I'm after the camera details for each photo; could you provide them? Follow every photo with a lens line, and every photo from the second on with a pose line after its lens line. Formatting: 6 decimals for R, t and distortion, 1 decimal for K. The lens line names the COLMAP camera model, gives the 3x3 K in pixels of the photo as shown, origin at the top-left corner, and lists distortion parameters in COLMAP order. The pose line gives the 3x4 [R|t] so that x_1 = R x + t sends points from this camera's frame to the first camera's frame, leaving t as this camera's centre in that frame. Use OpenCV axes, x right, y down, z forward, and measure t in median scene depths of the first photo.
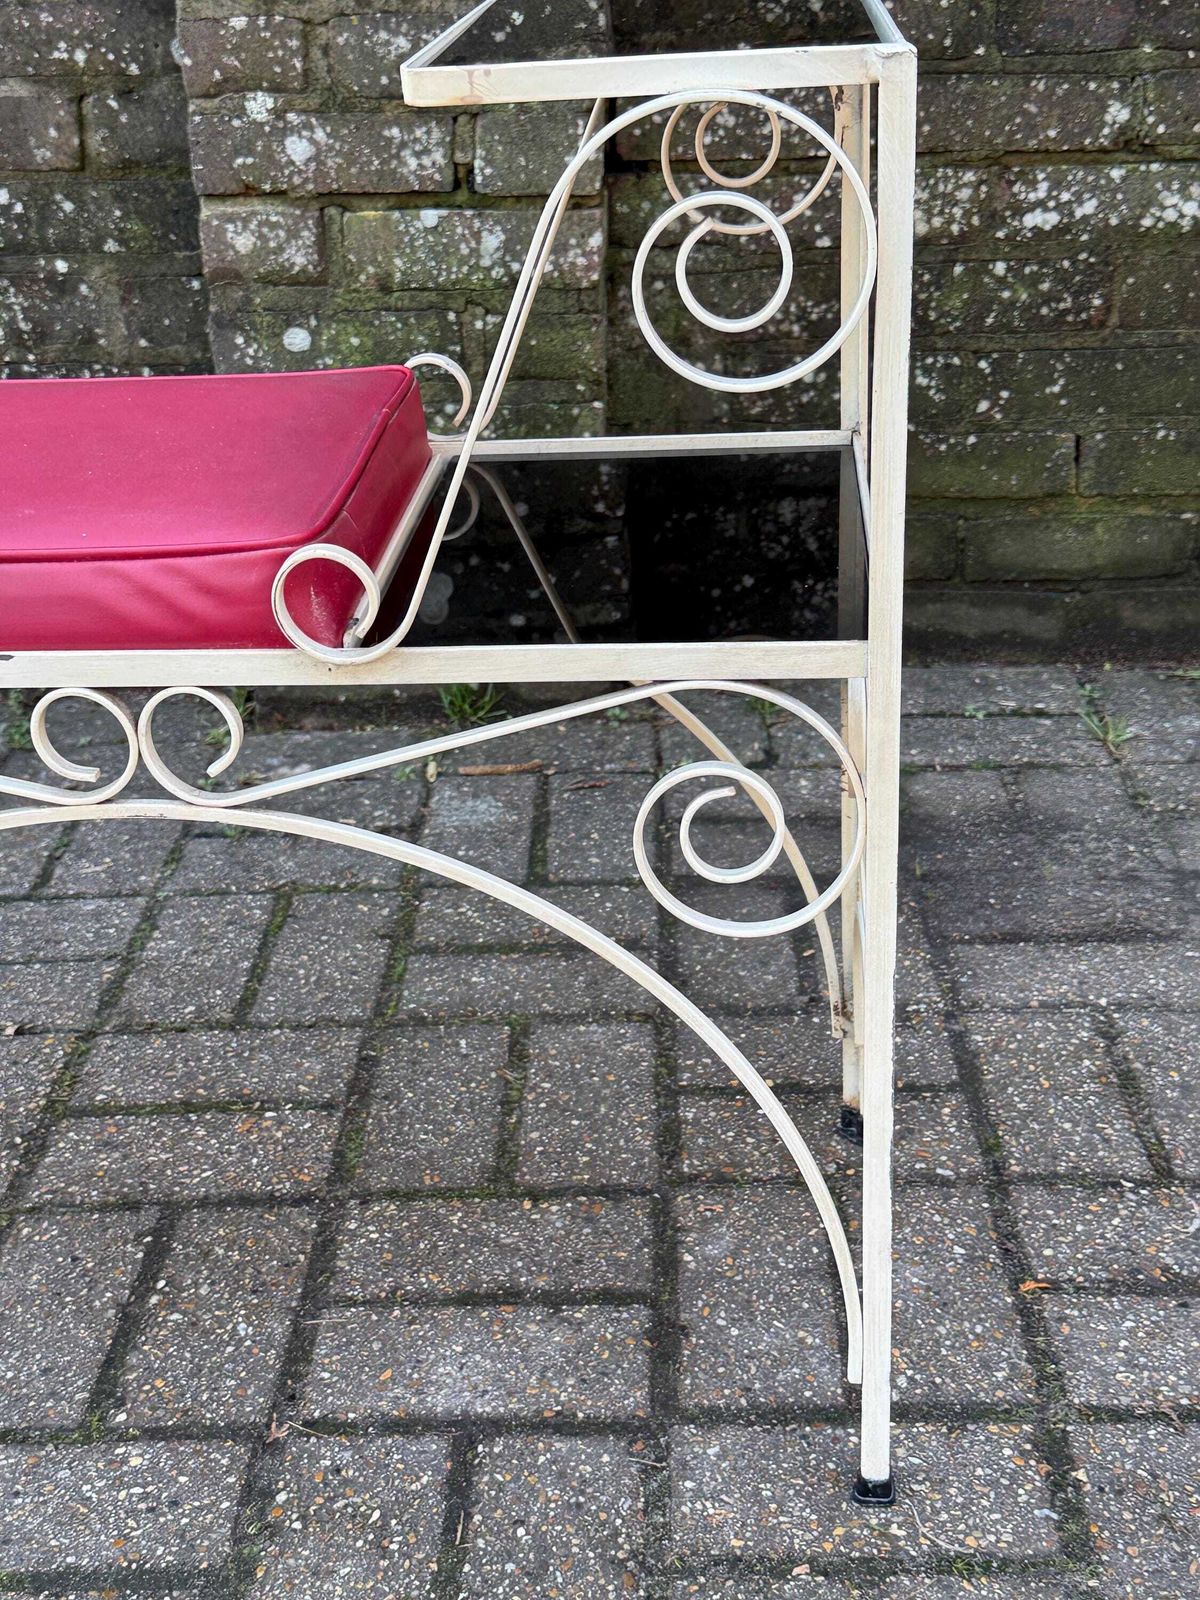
lens RADIAL K [[2032.4, 0, 599.1], [0, 2032.4, 811.7], [0, 0, 1]] dist [0.197044, -0.501775]
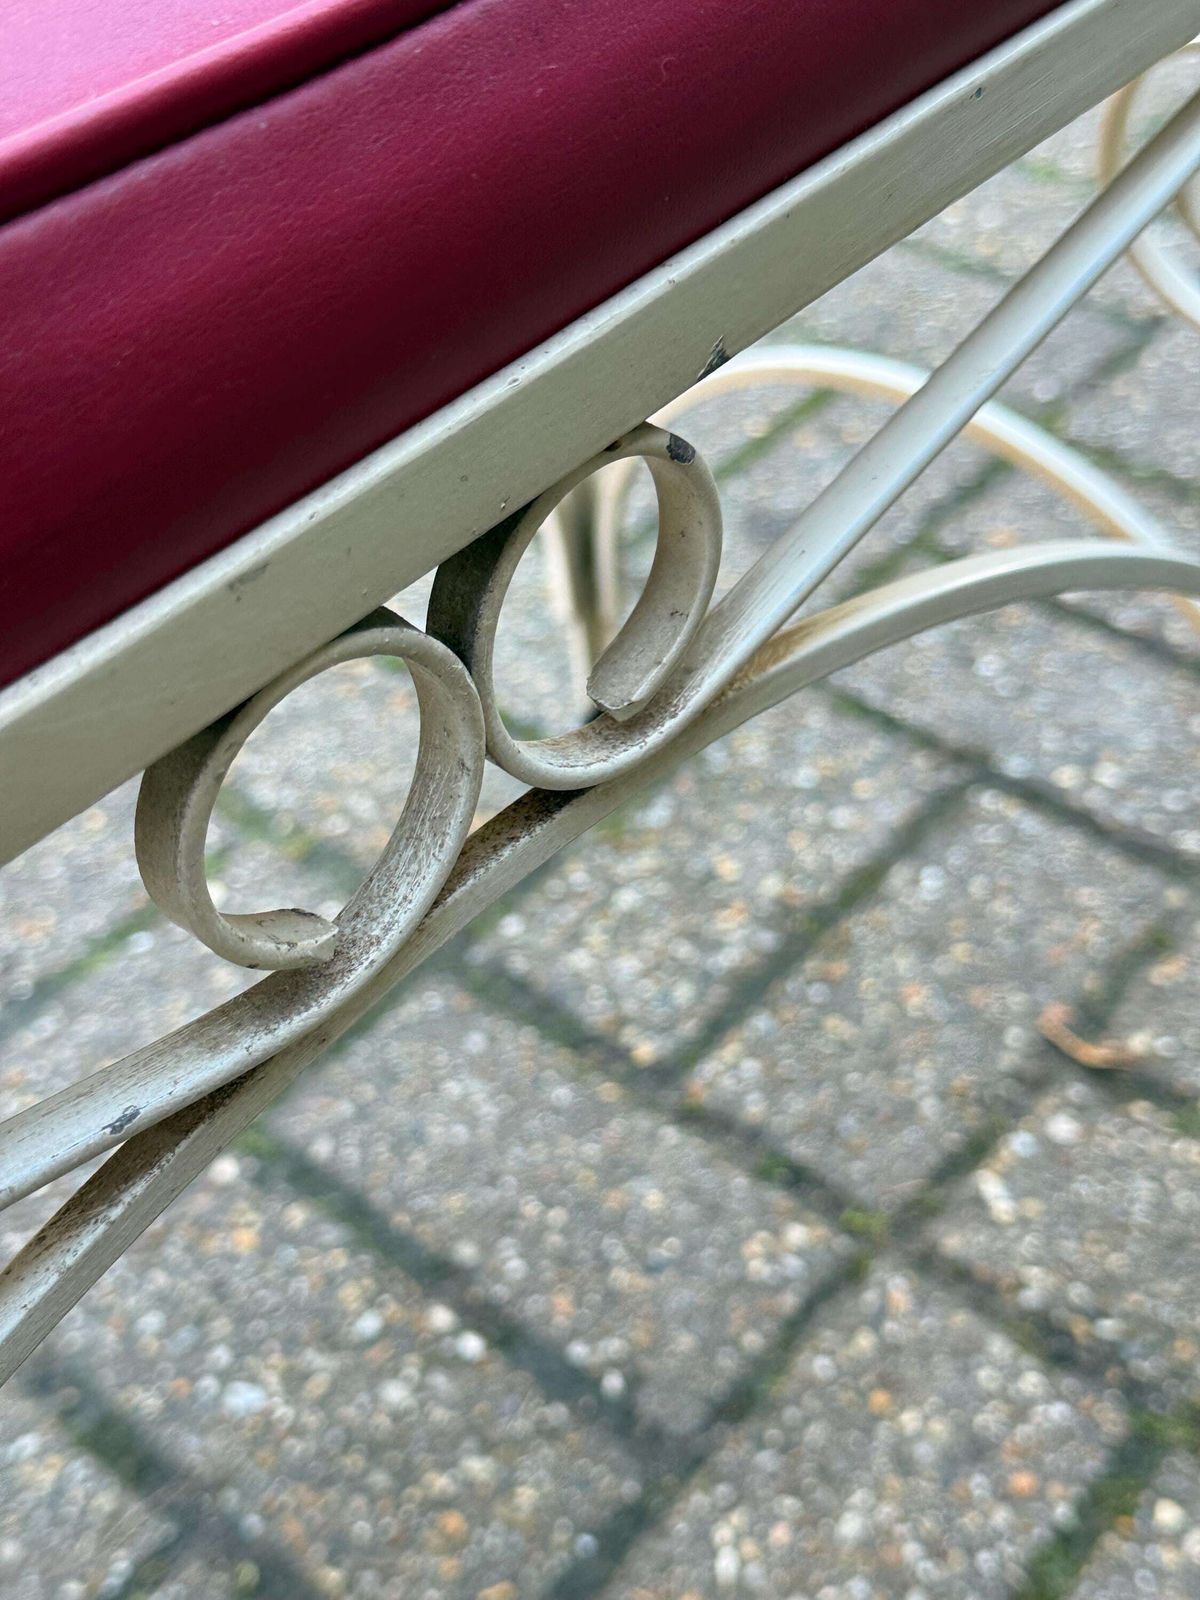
lens RADIAL K [[2044.5, 0, 604.3], [0, 2044.5, 816.1], [0, 0, 1]] dist [0.201574, -0.545227]
pose [[-0.621661, 0.615874, -0.483981, -0.056280], [-0.263860, 0.417116, 0.869708, -0.287681], [0.737506, 0.668367, -0.096800, 0.940302]]
